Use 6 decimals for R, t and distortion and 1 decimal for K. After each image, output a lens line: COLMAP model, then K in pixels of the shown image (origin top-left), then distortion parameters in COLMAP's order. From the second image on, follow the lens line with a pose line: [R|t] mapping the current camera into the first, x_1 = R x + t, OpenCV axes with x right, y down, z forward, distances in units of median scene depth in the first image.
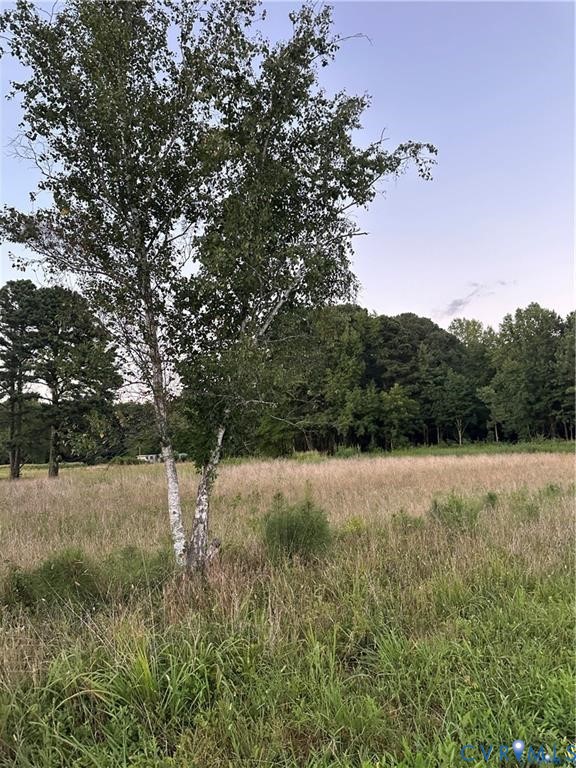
lens RADIAL K [[546.6, 0, 285.6], [0, 546.6, 379.6], [0, 0, 1]] dist [0.165479, -0.240934]
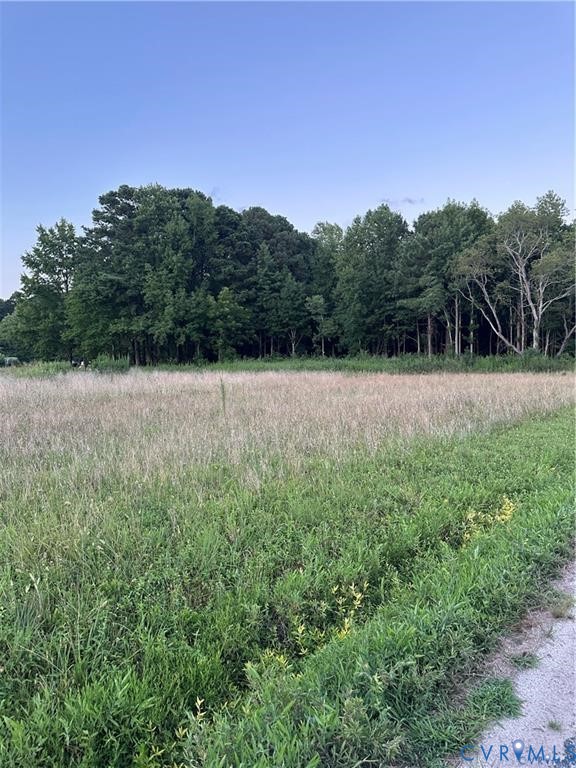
lens RADIAL K [[546.6, 0, 285.6], [0, 546.6, 379.6], [0, 0, 1]] dist [0.165479, -0.240934]
pose [[0.984198, 0.027891, 0.174859, 0.141842], [-0.055932, 0.985925, 0.157555, 0.008933], [-0.168004, -0.164846, 0.971906, 0.110516]]
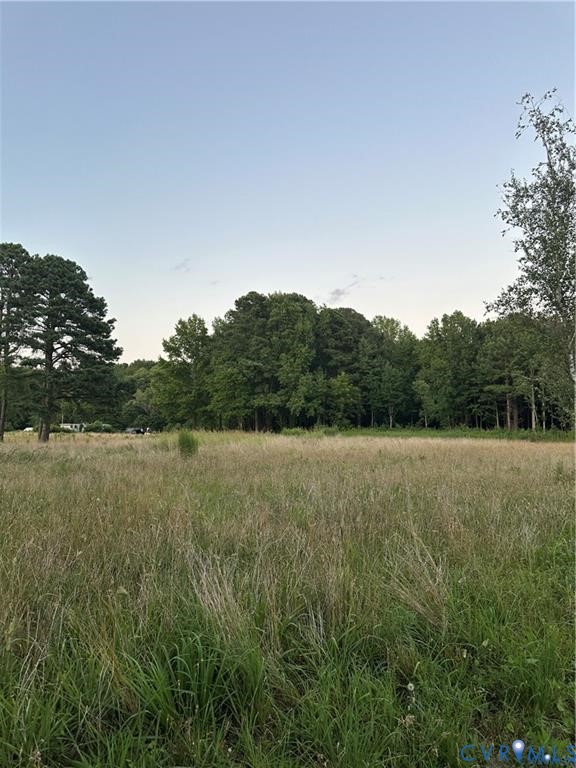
lens RADIAL K [[546.6, 0, 285.6], [0, 546.6, 379.6], [0, 0, 1]] dist [0.165479, -0.240934]
pose [[0.974112, 0.069147, 0.215230, -0.147311], [-0.077567, 0.996508, 0.030916, -0.002457], [-0.212341, -0.046810, 0.976074, -0.061217]]
